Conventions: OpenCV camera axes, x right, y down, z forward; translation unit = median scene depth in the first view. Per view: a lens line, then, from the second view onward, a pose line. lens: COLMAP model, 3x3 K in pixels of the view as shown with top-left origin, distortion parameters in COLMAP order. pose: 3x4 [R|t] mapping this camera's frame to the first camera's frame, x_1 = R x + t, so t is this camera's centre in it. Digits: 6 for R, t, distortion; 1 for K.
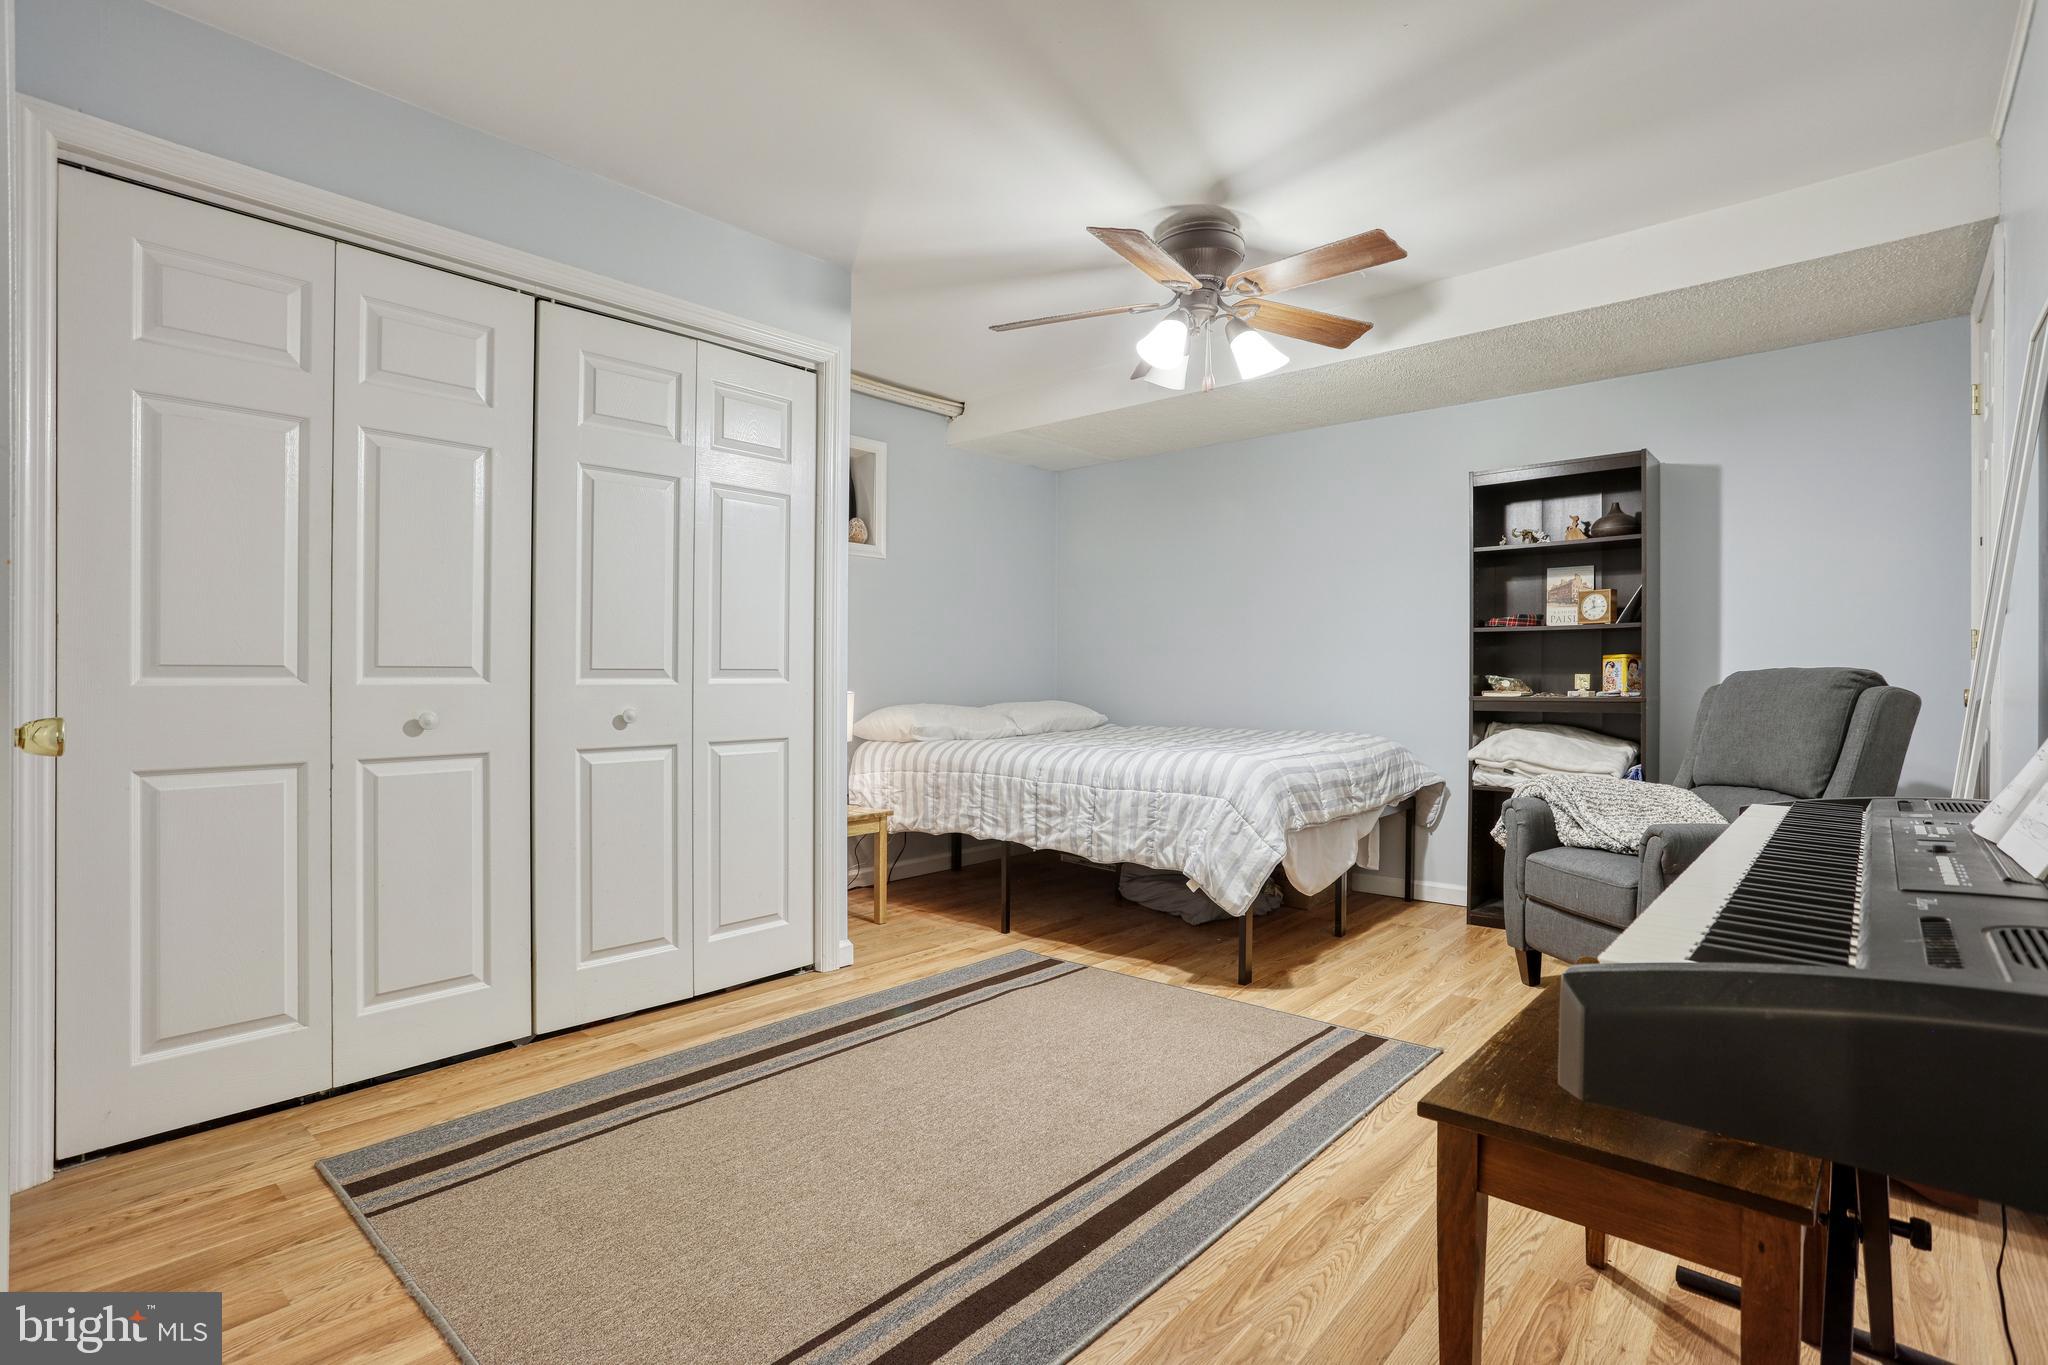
lens RADIAL K [[976.9, 0, 1024.1], [0, 976.9, 670.3], [0, 0, 1]] dist [-0.057337, 0.026466]
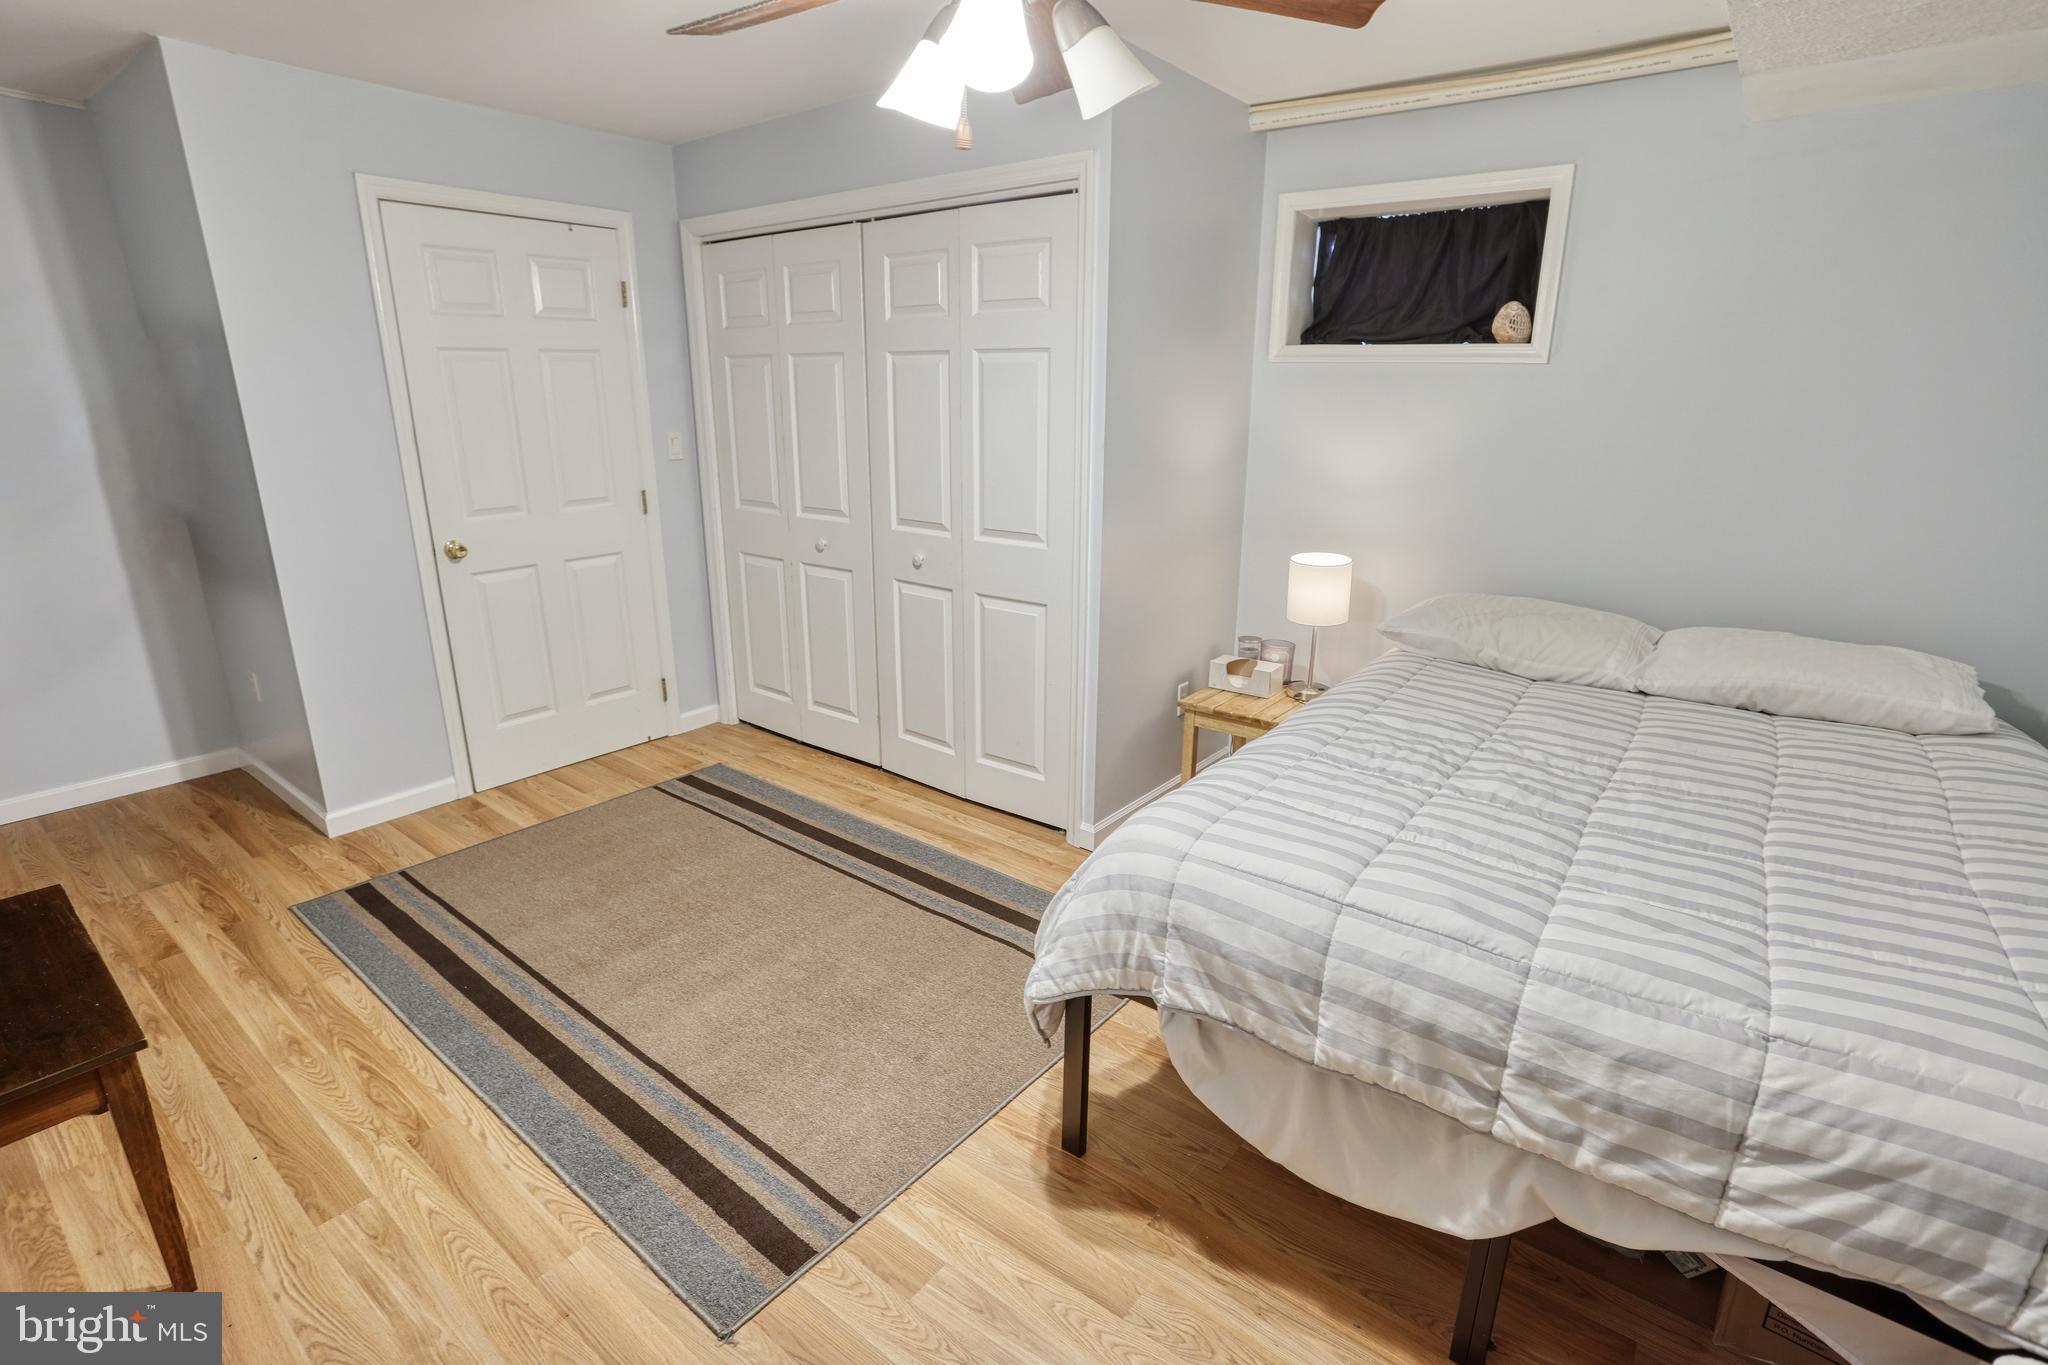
lens RADIAL K [[976.9, 0, 1024.1], [0, 976.9, 670.3], [0, 0, 1]] dist [-0.057337, 0.026466]
pose [[0.067901, 0.280625, -0.957413, 0.863617], [0.002675, 0.959573, 0.281448, -0.173478], [0.997688, -0.021672, 0.064405, 1.101139]]
